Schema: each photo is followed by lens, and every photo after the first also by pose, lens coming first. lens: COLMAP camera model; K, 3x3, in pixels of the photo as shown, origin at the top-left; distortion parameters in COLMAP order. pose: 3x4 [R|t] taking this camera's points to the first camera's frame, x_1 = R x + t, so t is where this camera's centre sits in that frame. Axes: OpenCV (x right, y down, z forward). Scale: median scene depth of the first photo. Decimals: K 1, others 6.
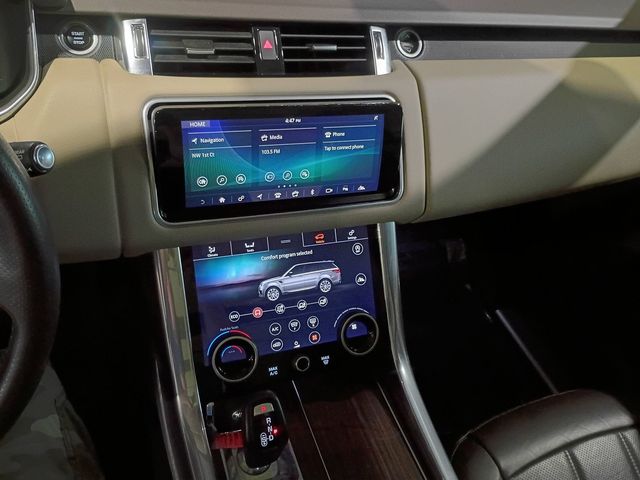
lens RADIAL K [[547.0, 0, 316.7], [0, 547.0, 234.6], [0, 0, 1]] dist [0.048587, -0.063337]
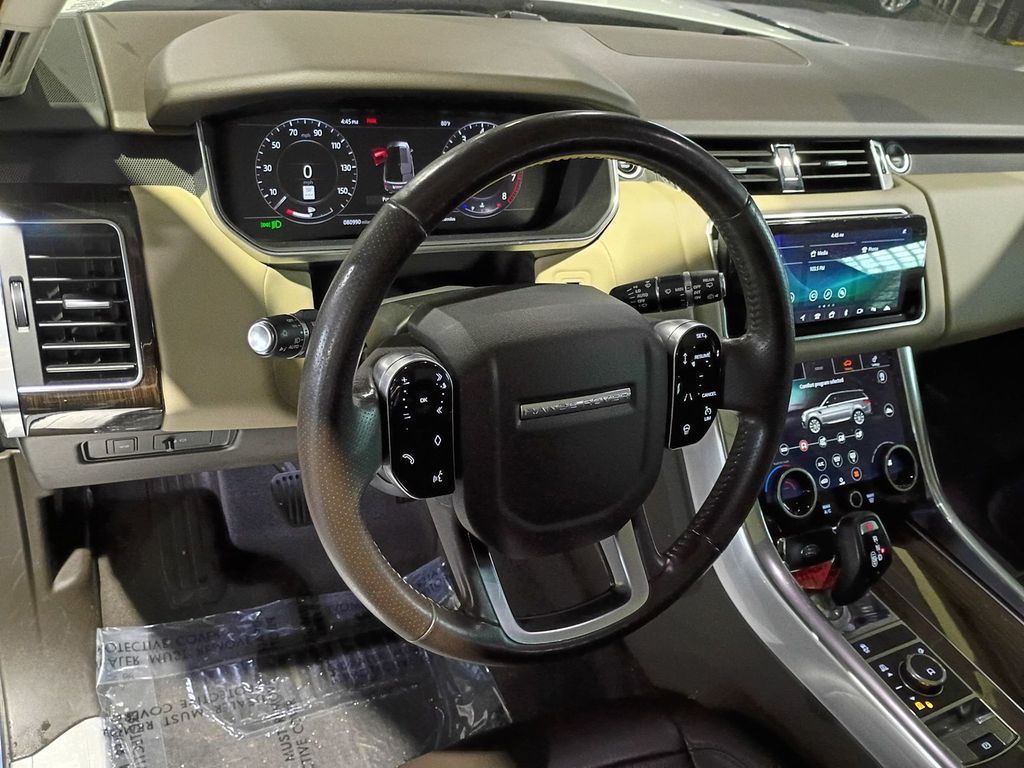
lens RADIAL K [[877.2, 0, 529.9], [0, 877.2, 380.2], [0, 0, 1]] dist [0.042420, -0.011712]
pose [[0.993298, -0.058614, 0.099620, -0.686513], [0.070106, 0.990762, -0.116083, 0.169591], [-0.091896, 0.122289, 0.988231, -0.409815]]
